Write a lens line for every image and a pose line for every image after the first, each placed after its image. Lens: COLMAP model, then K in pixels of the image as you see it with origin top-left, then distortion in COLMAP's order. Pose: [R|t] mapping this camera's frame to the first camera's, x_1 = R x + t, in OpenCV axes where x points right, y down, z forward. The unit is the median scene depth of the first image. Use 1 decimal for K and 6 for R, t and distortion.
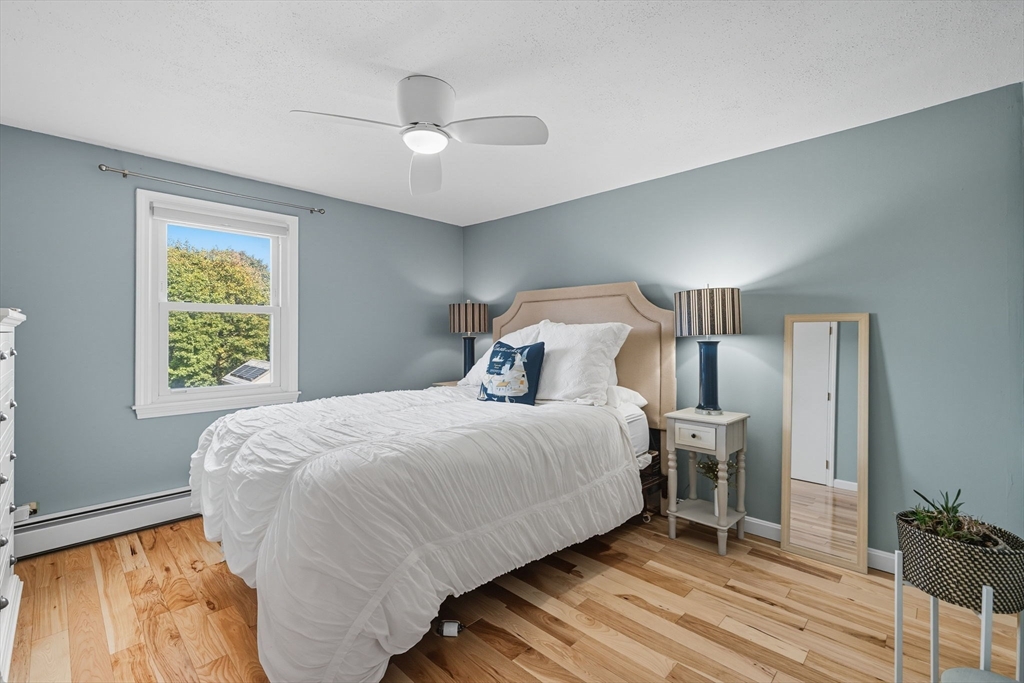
lens RADIAL K [[465.5, 0, 511.5], [0, 465.5, 335.7], [0, 0, 1]] dist [0.001037, -0.000082]
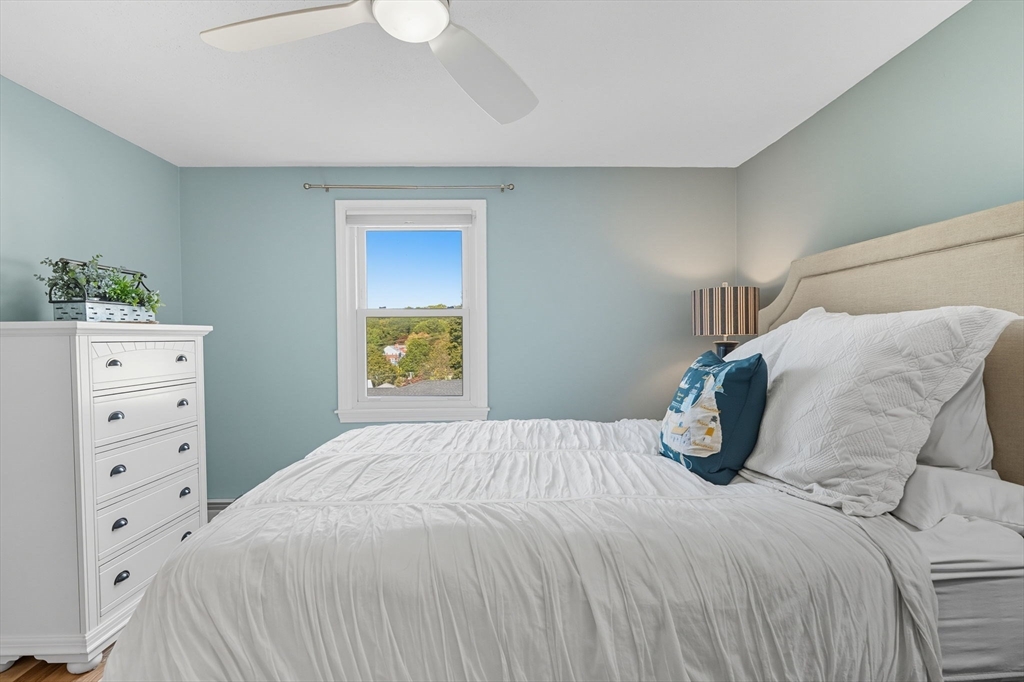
lens RADIAL K [[518.9, 0, 510.5], [0, 518.9, 346.0], [0, 0, 1]] dist [0.013563, -0.000388]
pose [[0.707597, 0.002859, -0.706610, 0.272942], [0.007607, 0.999903, 0.011663, -0.003114], [0.706575, -0.013628, 0.707507, 0.433137]]
